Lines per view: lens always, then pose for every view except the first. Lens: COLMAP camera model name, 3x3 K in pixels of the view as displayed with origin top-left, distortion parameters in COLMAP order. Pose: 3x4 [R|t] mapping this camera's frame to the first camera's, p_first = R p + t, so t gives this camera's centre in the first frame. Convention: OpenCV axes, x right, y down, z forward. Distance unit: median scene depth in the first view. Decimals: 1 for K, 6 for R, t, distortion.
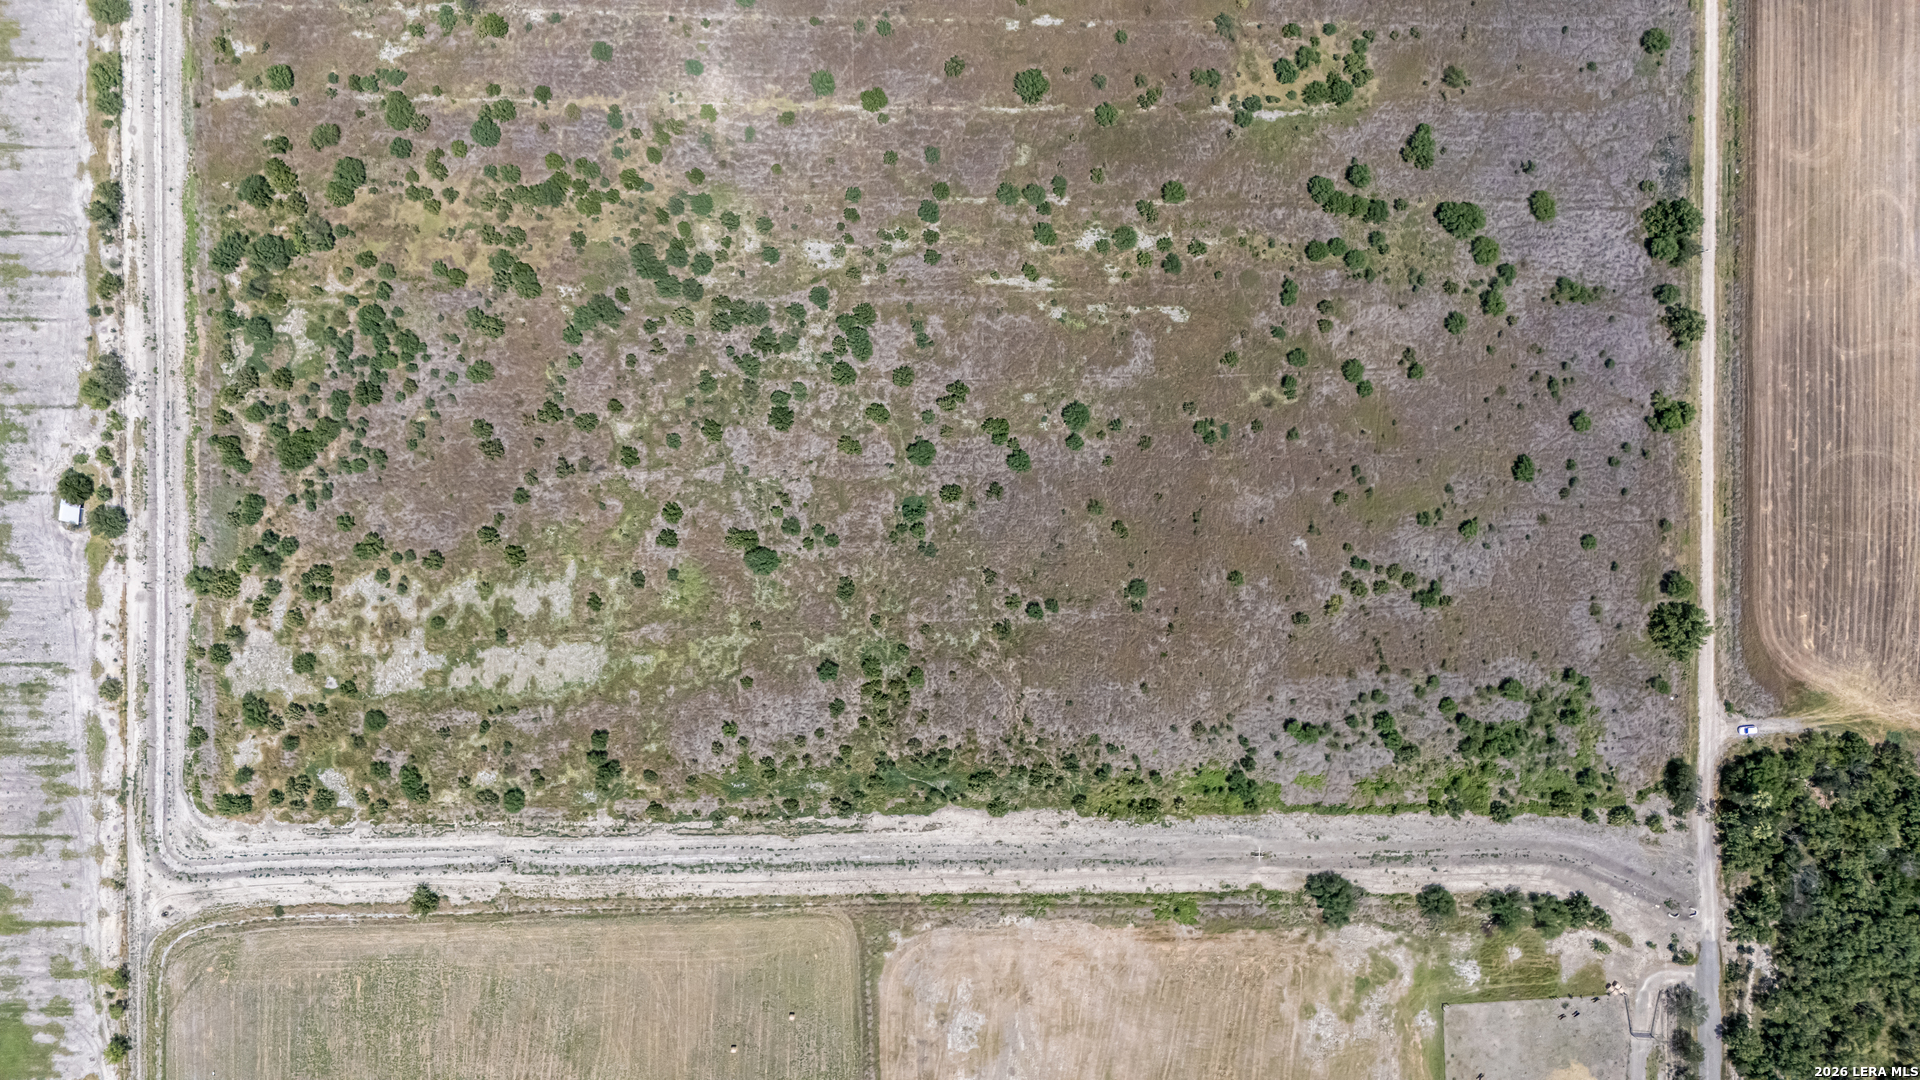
lens RADIAL K [[1409.5, 0, 963.3], [0, 1409.5, 535.8], [0, 0, 1]] dist [0.077594, -0.078432]
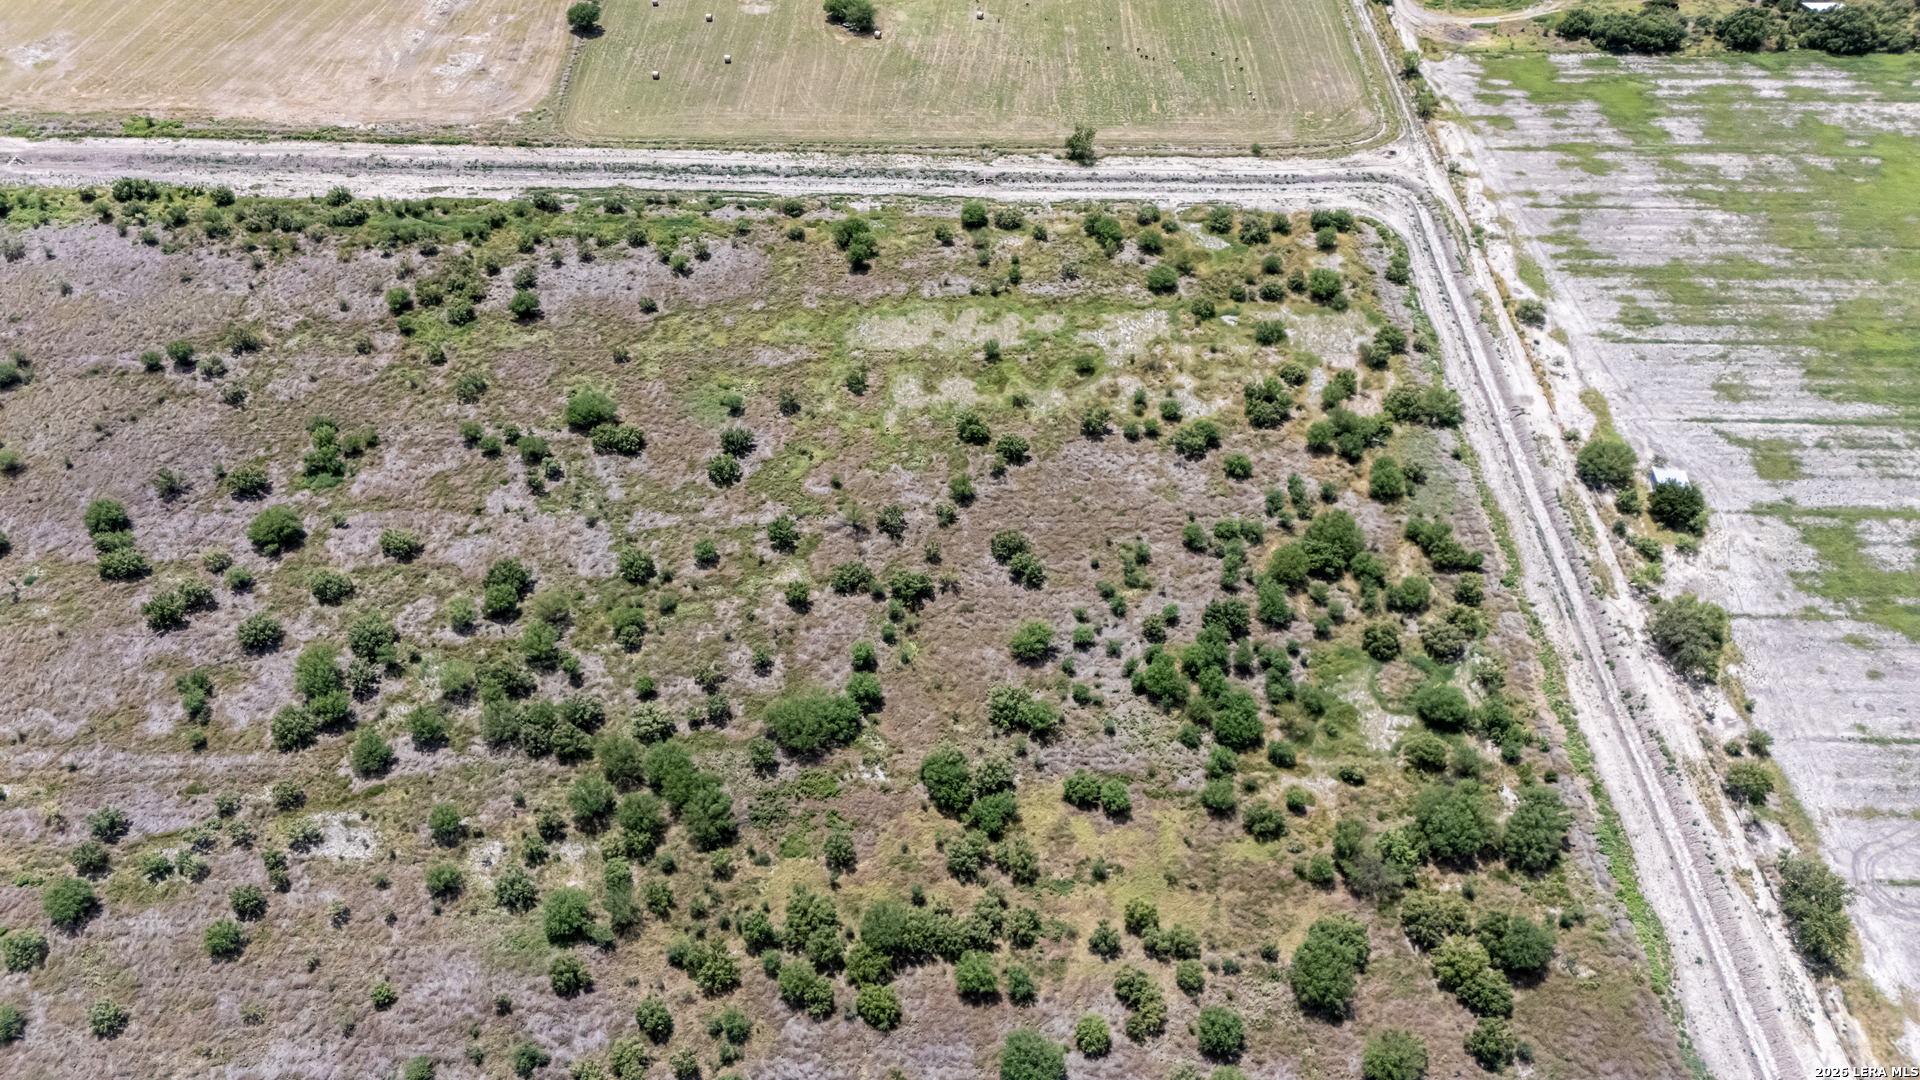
lens RADIAL K [[1409.5, 0, 963.3], [0, 1409.5, 535.8], [0, 0, 1]] dist [0.077594, -0.078432]
pose [[-0.999451, -0.027335, -0.018714, -0.299332], [0.006423, -0.714108, 0.700006, -0.466062], [-0.032498, 0.699501, 0.713892, 0.575319]]
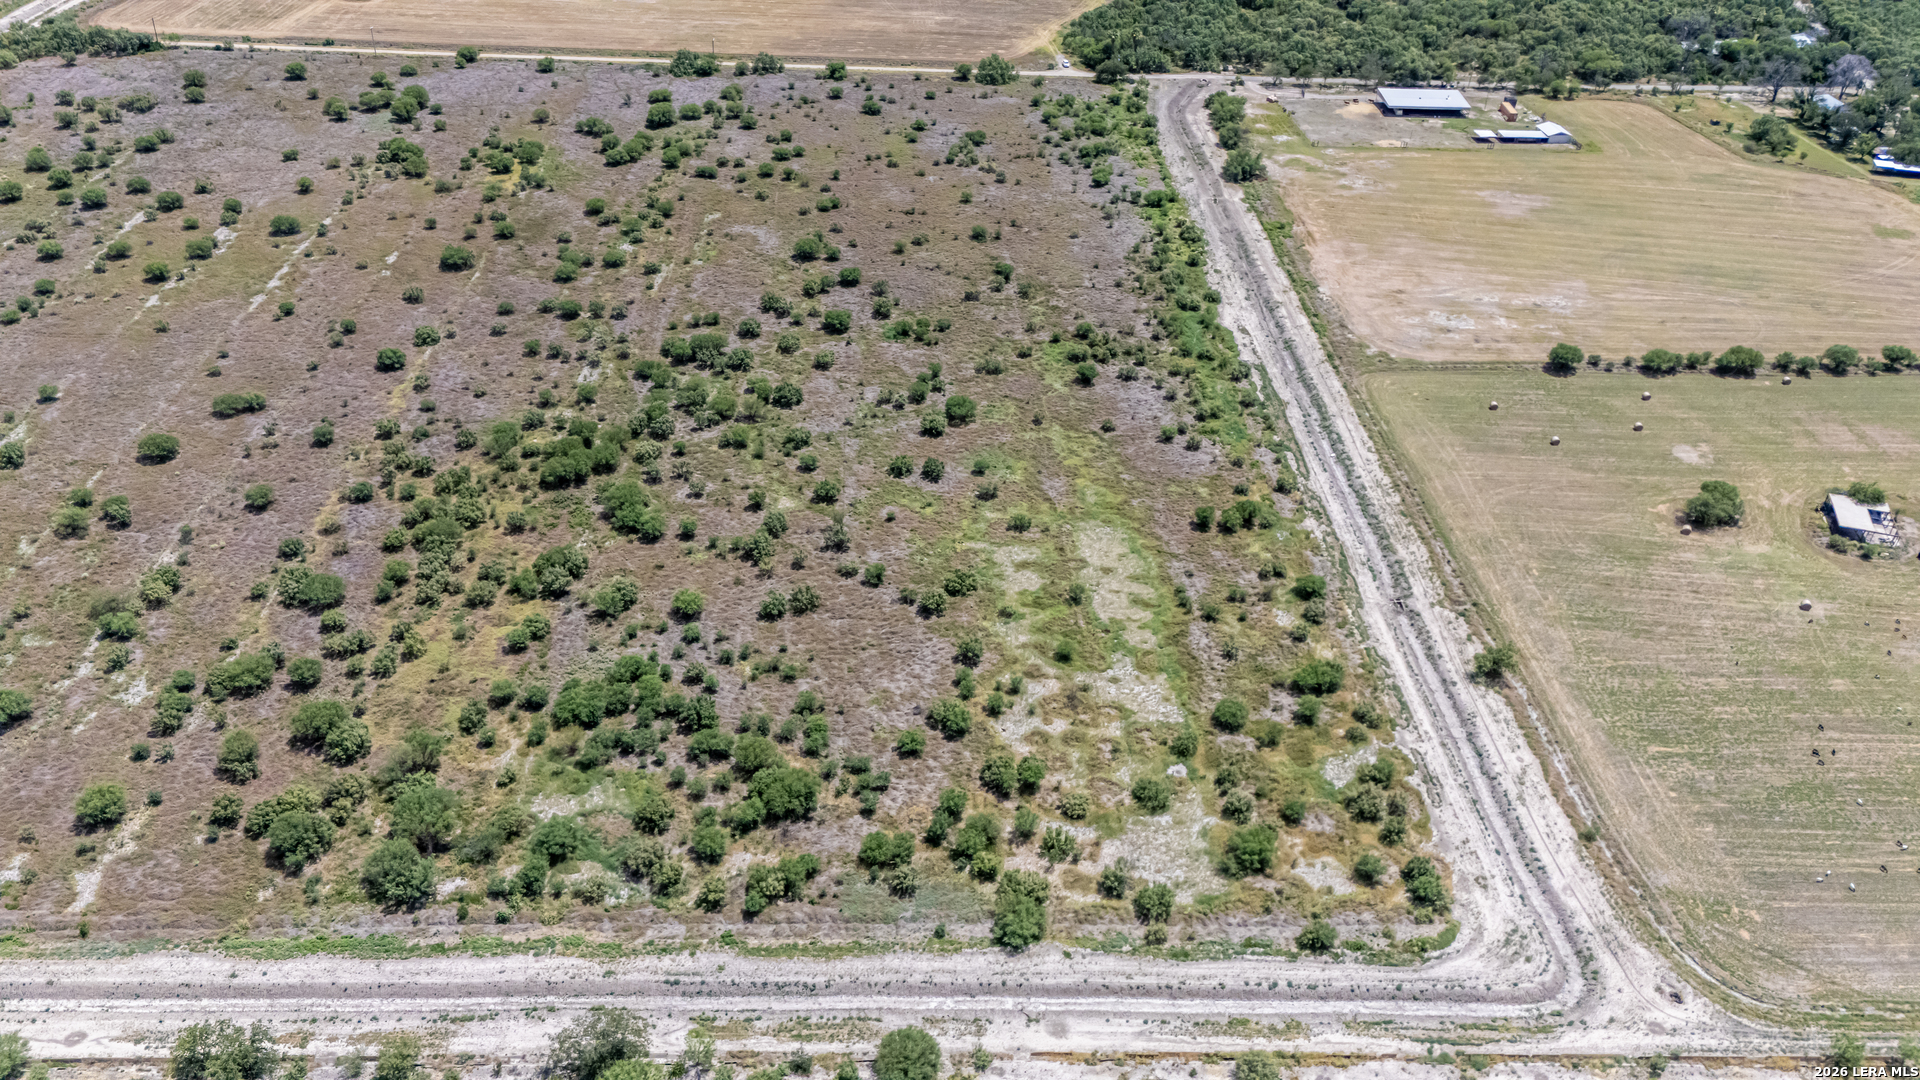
lens RADIAL K [[1471.0, 0, 964.2], [0, 1471.0, 540.0], [0, 0, 1]] dist [0.069814, -0.067906]
pose [[-0.024007, -0.575033, 0.817778, -0.886791], [0.999251, 0.011025, 0.037087, -0.010029], [-0.030343, 0.818056, 0.574338, 0.568122]]
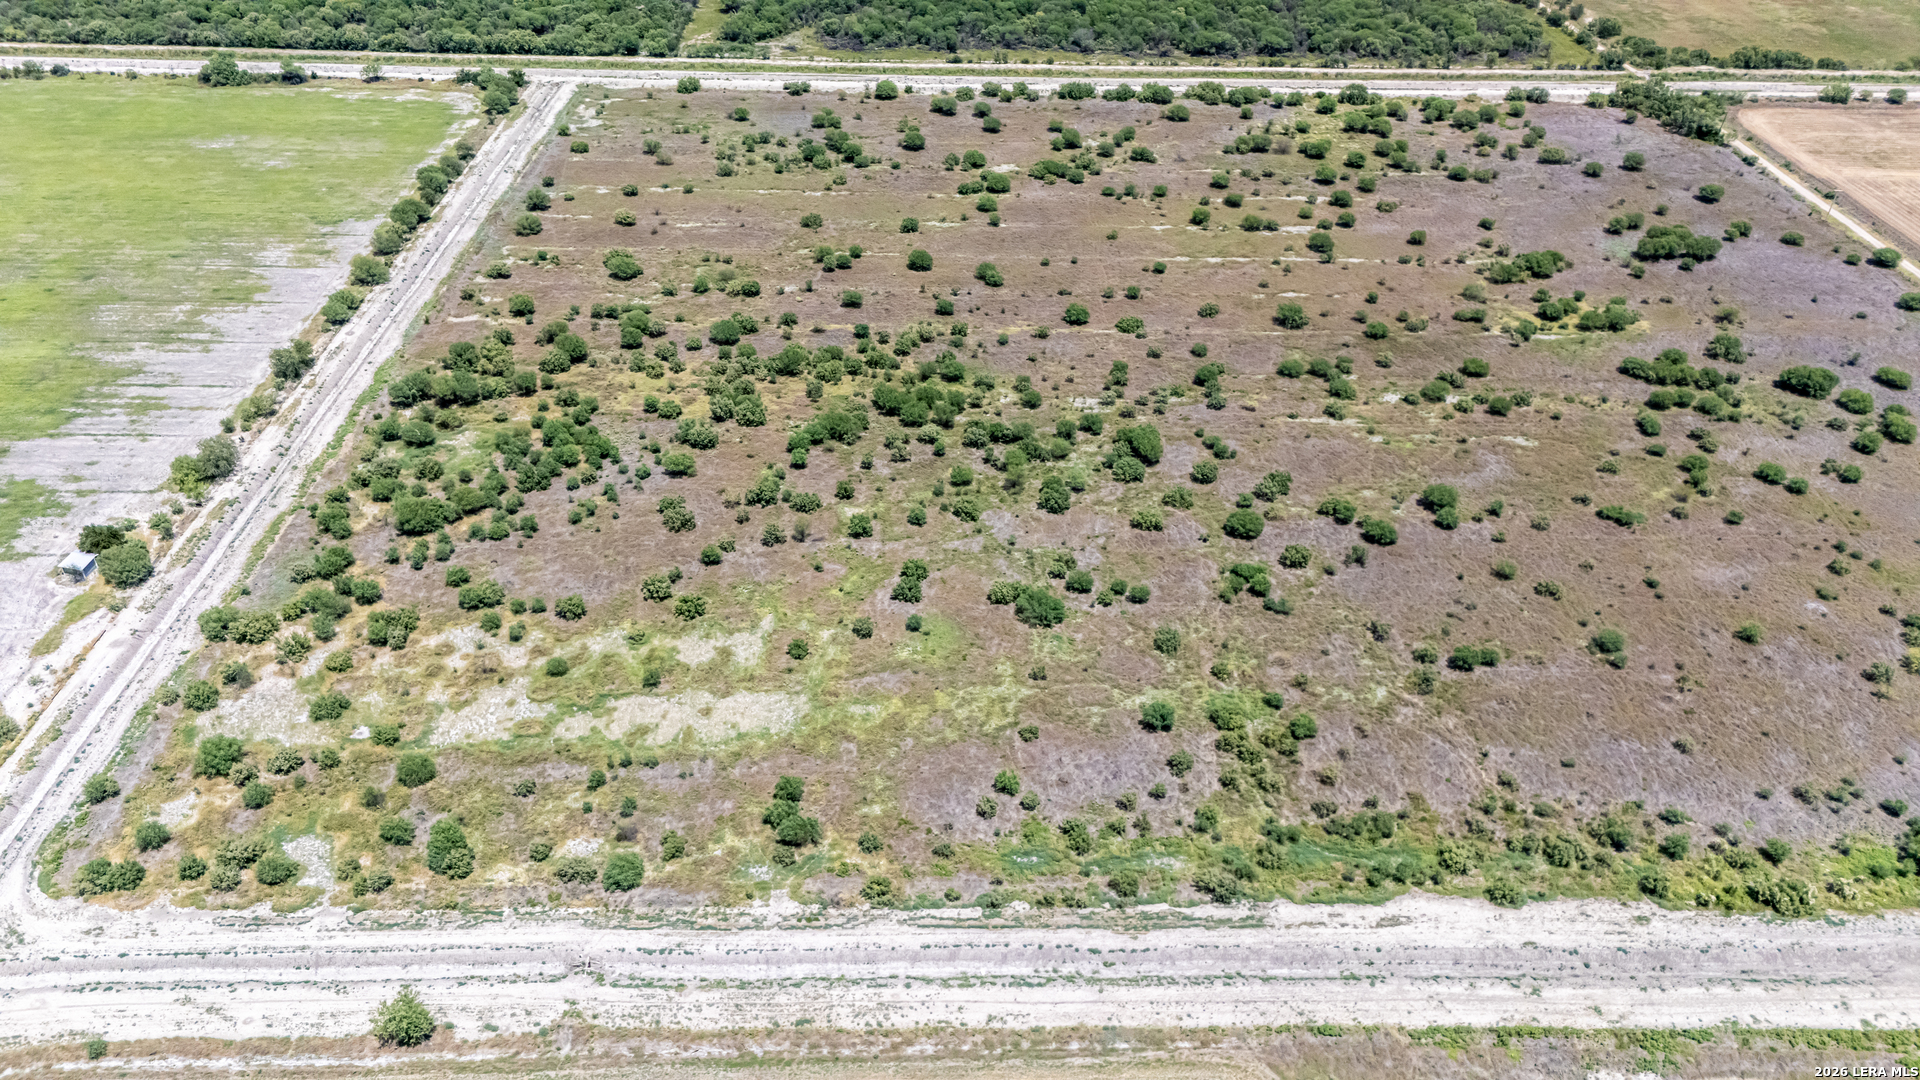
lens RADIAL K [[1425.4, 0, 961.9], [0, 1425.4, 543.6], [0, 0, 1]] dist [0.083969, -0.089173]
pose [[0.999864, -0.007000, 0.014914, -0.192231], [0.016287, 0.556542, -0.830660, 0.577276], [-0.002486, 0.830790, 0.556581, 0.583526]]
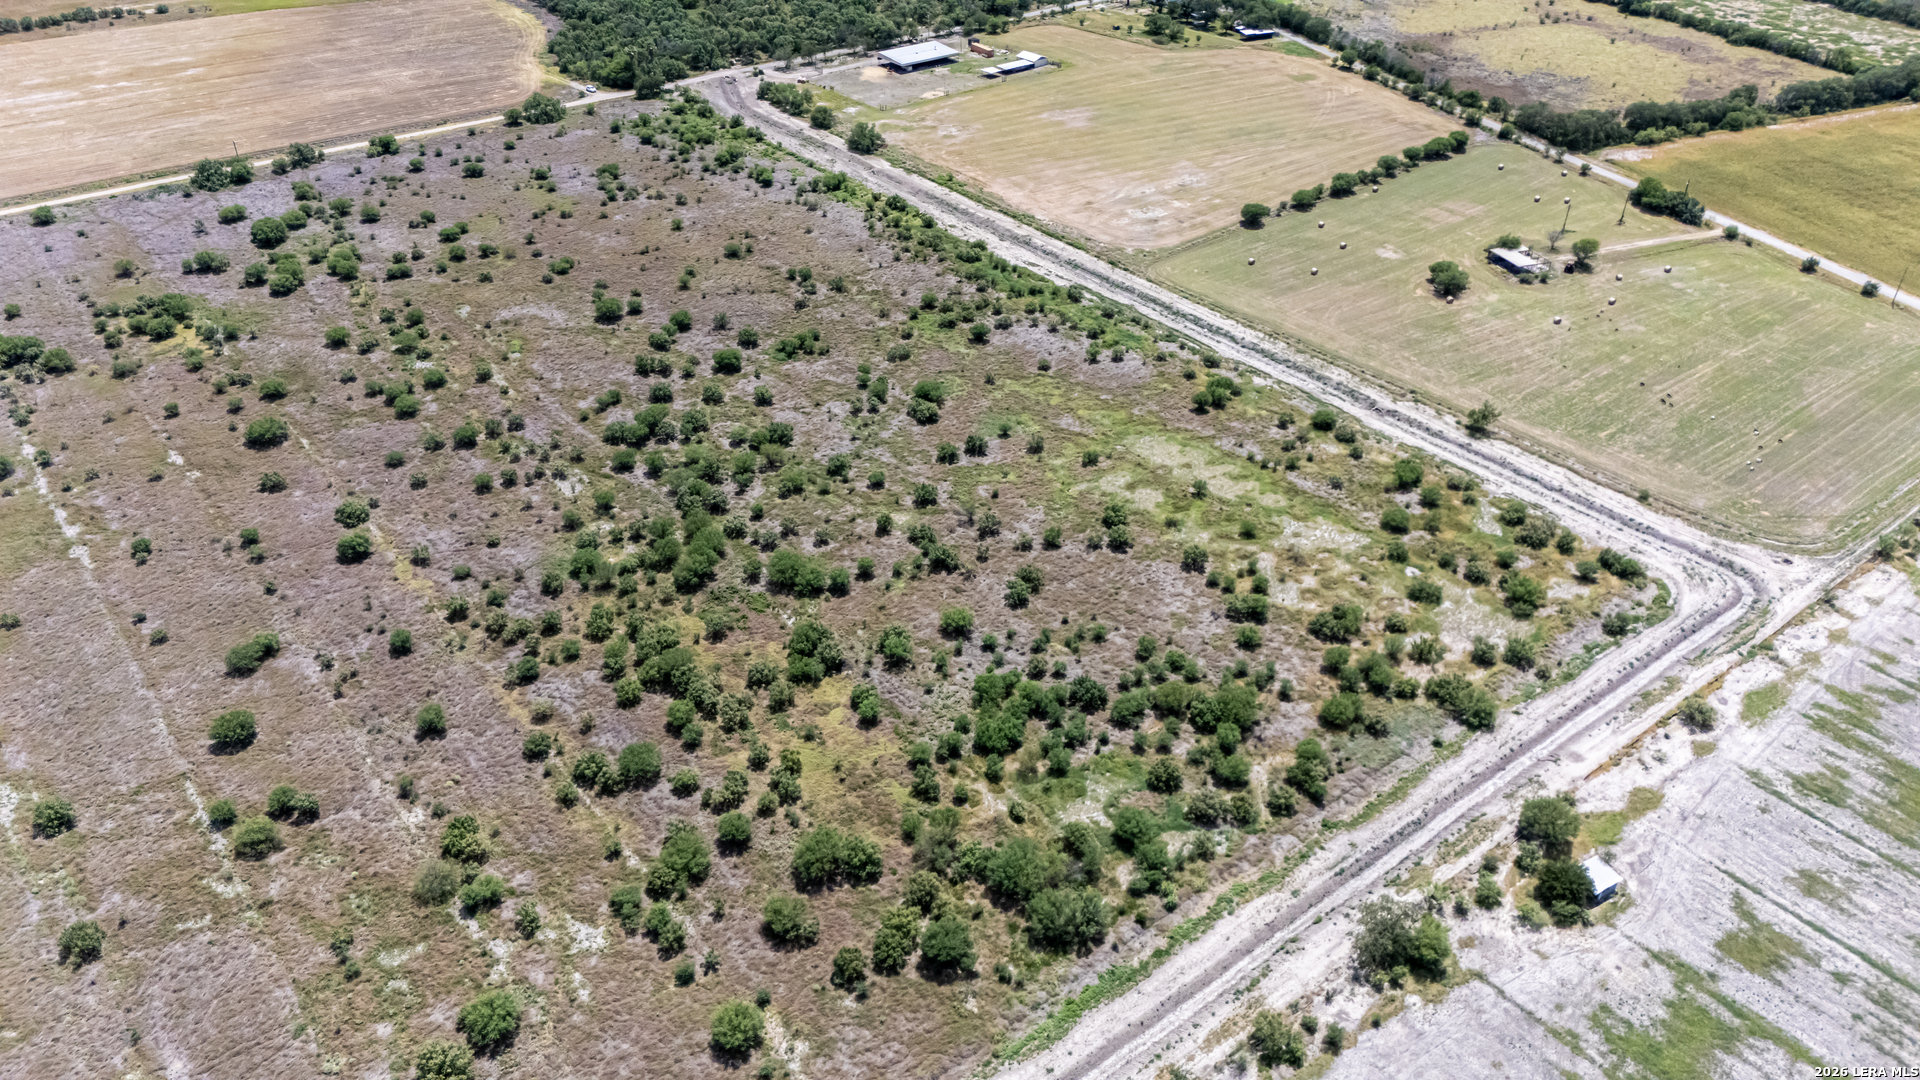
lens RADIAL K [[1409.5, 0, 963.3], [0, 1409.5, 535.8], [0, 0, 1]] dist [0.077594, -0.078432]
pose [[-0.623167, -0.457547, 0.634282, -0.752759], [0.781903, -0.346817, 0.518021, -0.449841], [-0.017039, 0.818761, 0.573882, 0.566853]]
